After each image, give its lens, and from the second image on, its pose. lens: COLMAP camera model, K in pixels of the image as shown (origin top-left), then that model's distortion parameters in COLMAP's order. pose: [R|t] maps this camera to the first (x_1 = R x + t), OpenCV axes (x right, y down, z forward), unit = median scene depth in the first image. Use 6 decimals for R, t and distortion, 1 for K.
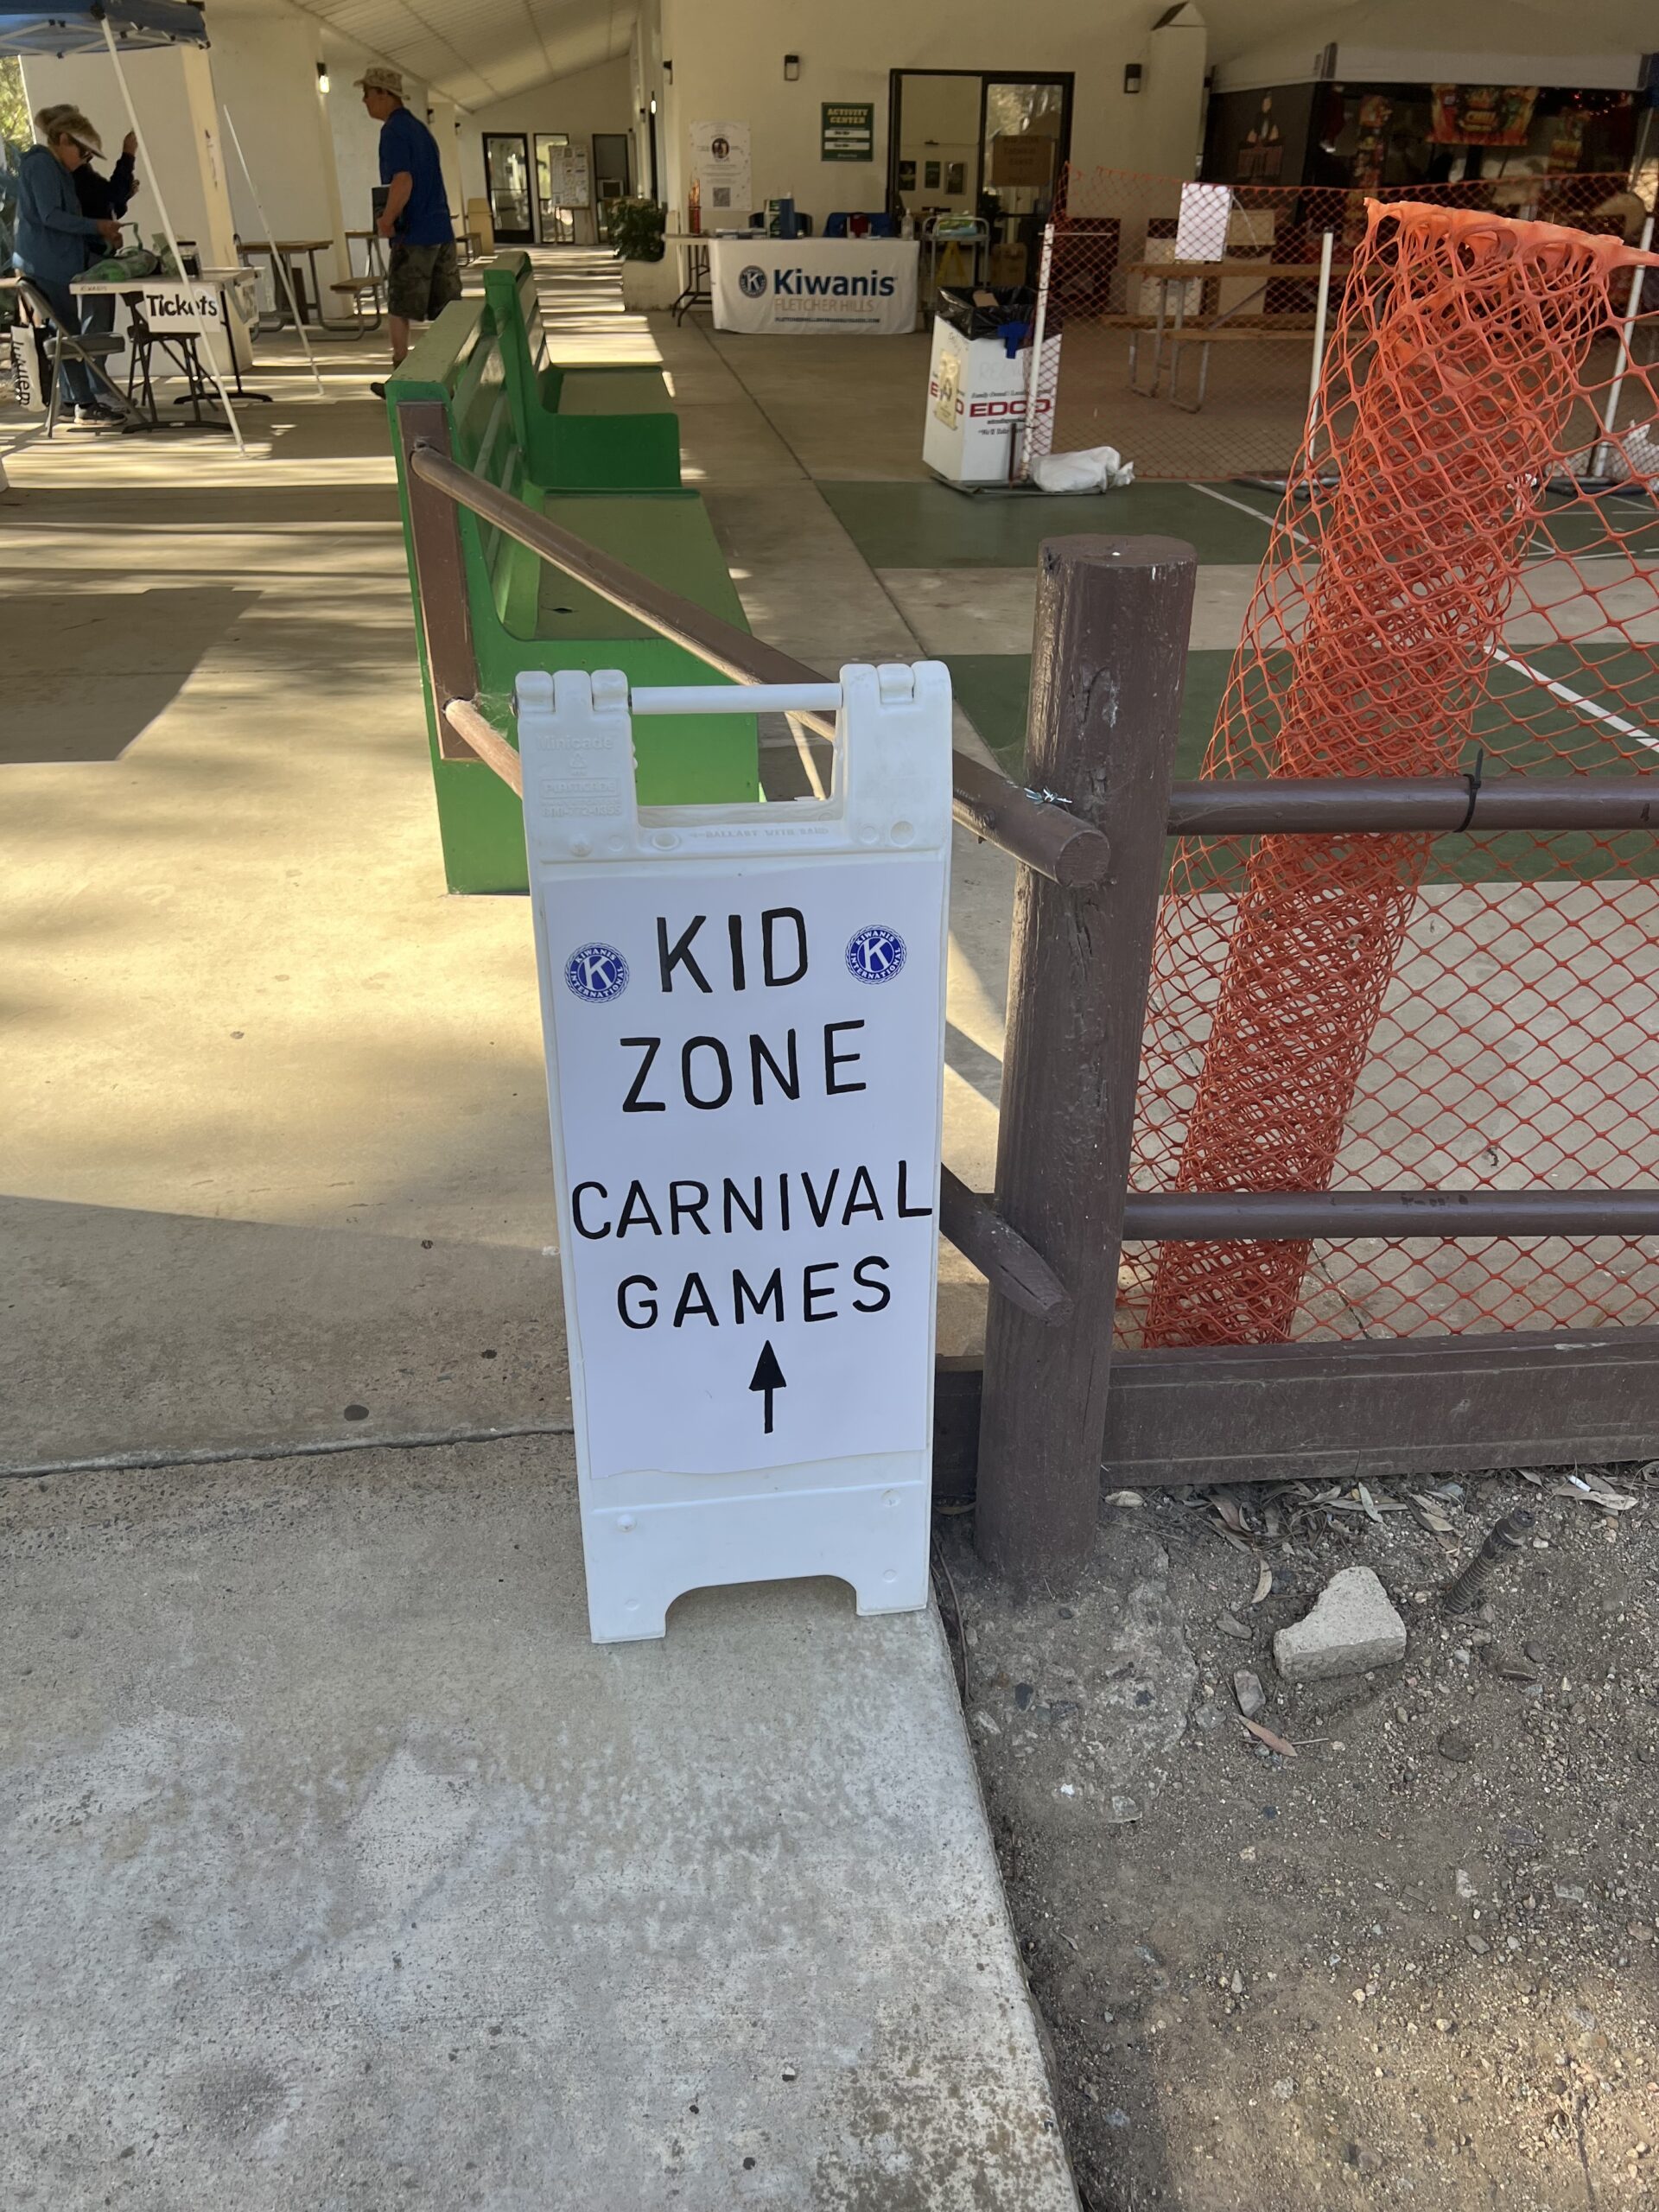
lens RADIAL K [[1679.7, 0, 830.3], [0, 1679.7, 1165.7], [0, 0, 1]] dist [0.067327, -0.073310]
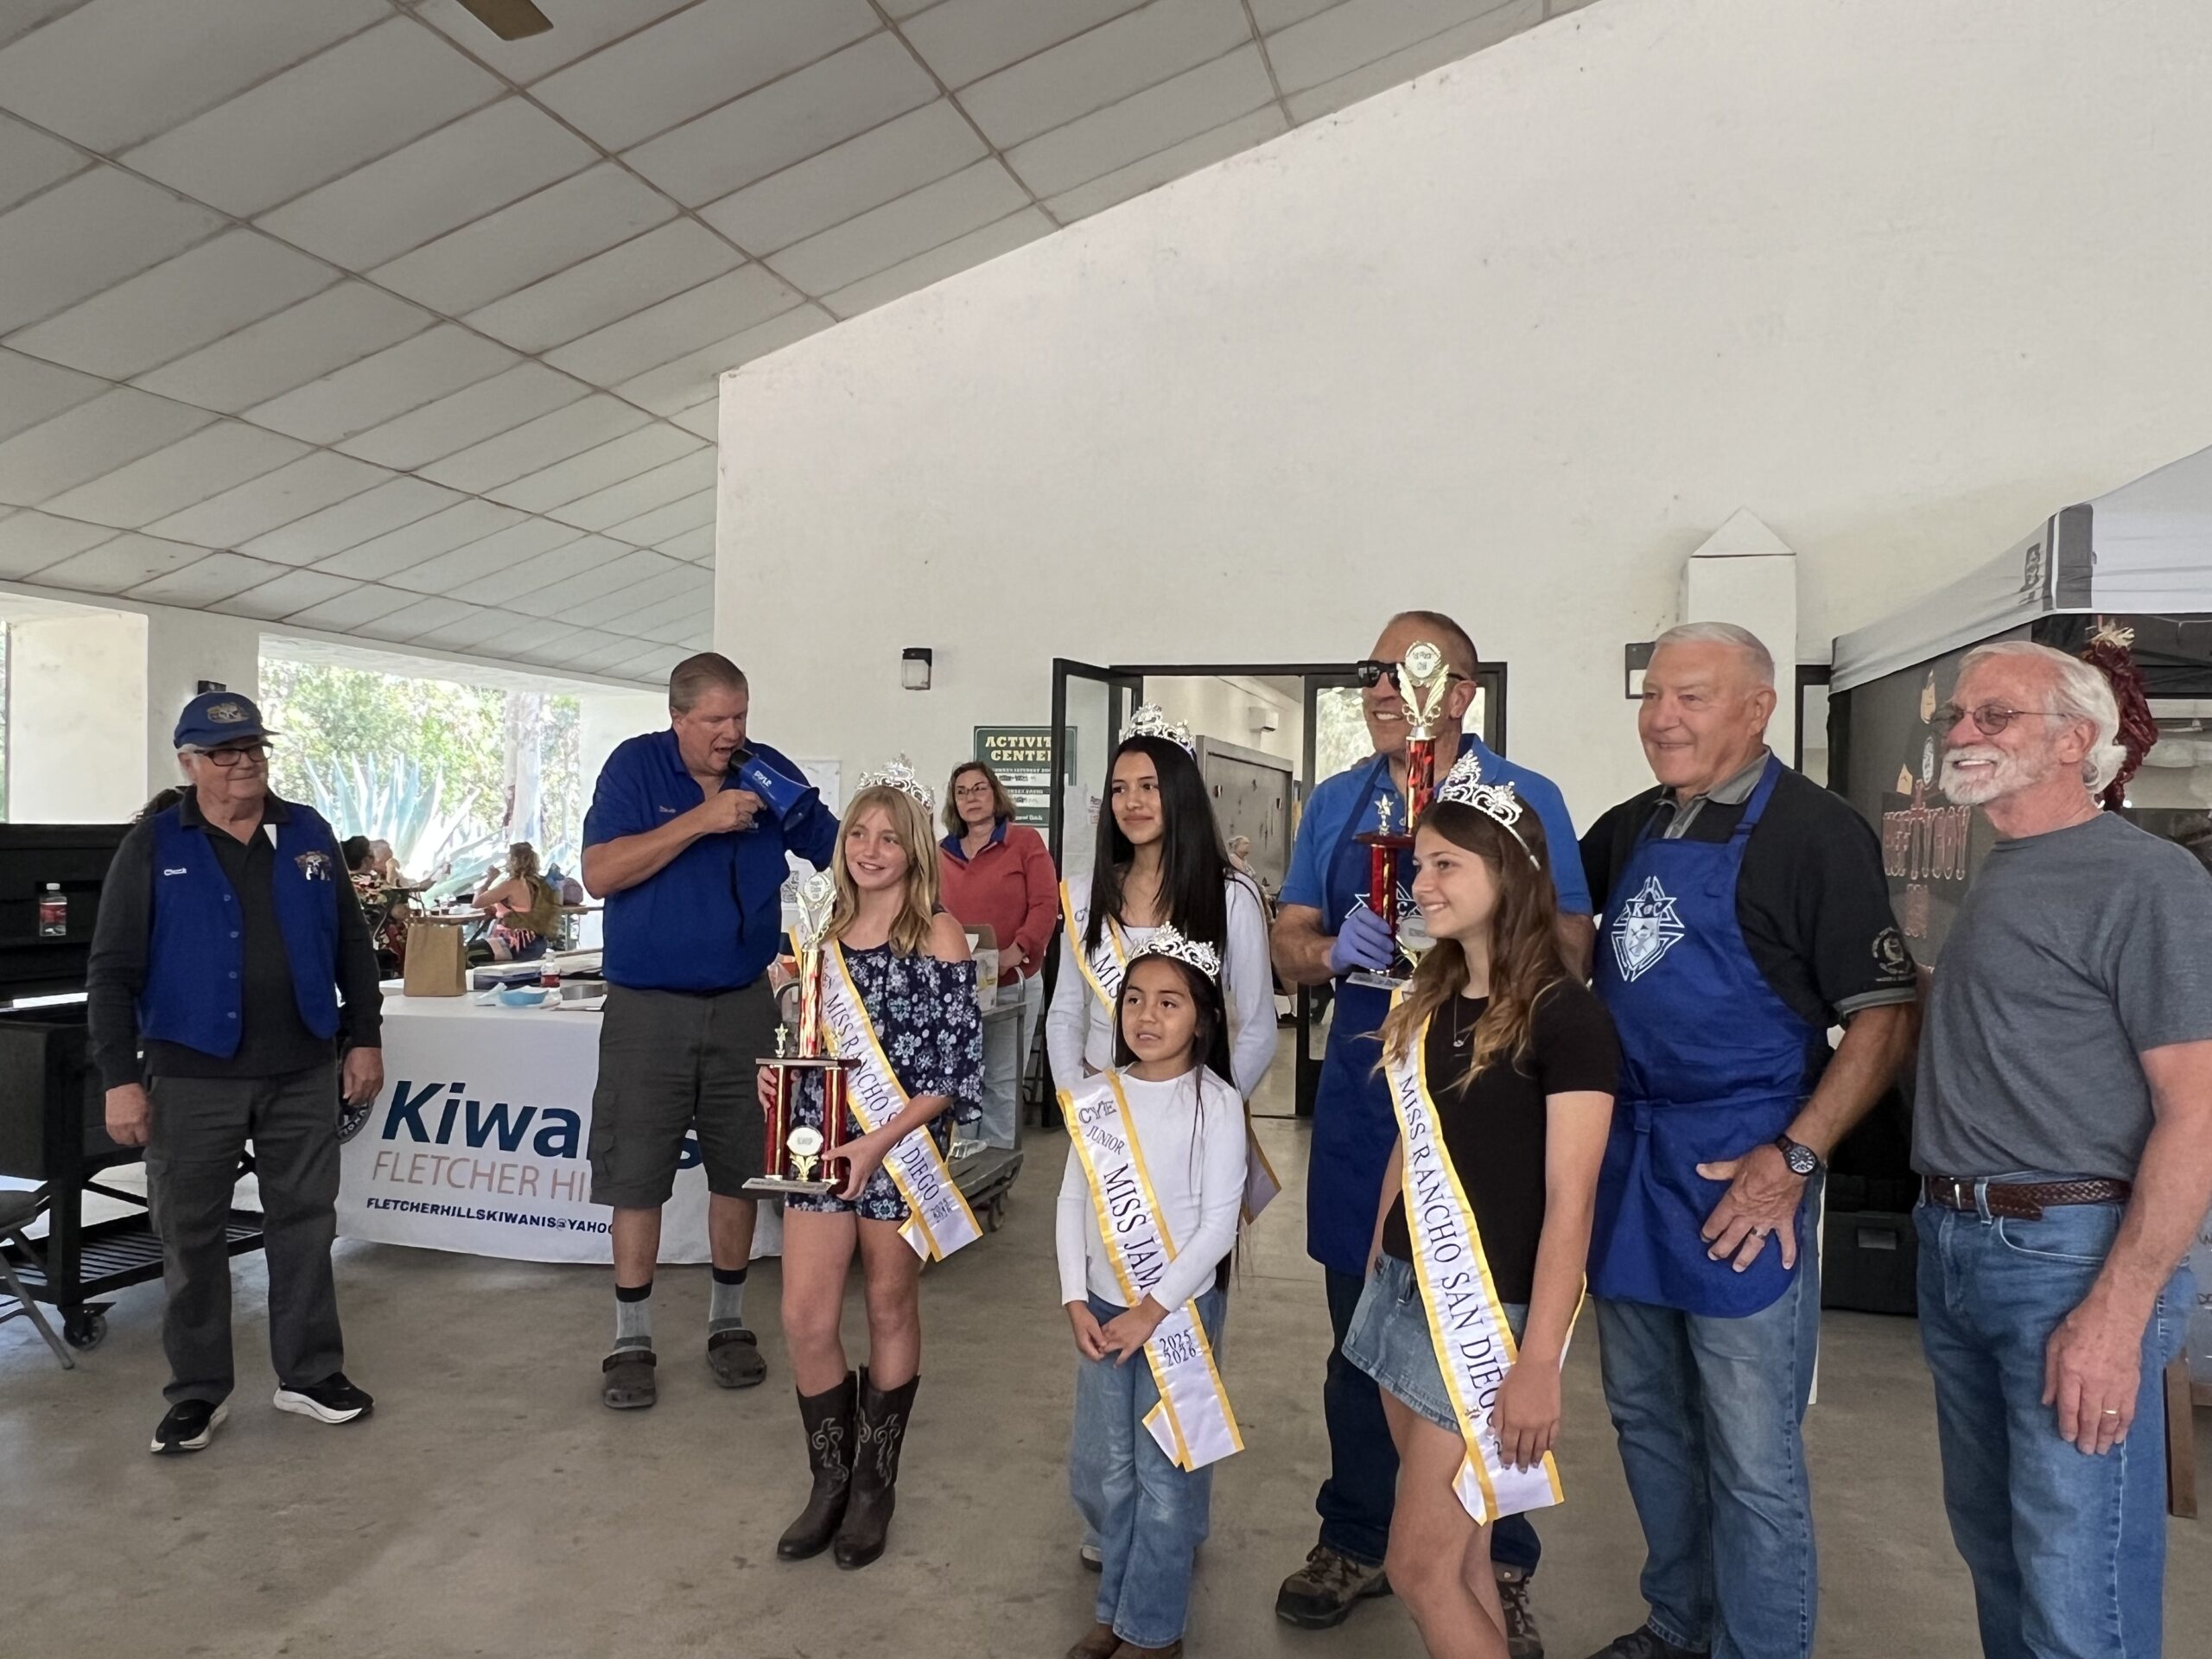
lens RADIAL K [[1613.2, 0, 1106.0], [0, 1613.2, 829.5], [0, 0, 1]] dist [-0.114189, -0.000438]
pose [[0.921748, 0.008728, -0.387691, 0.224338], [-0.202172, 0.863945, -0.461221, -0.416950], [0.330919, 0.503510, 0.798105, 0.700256]]
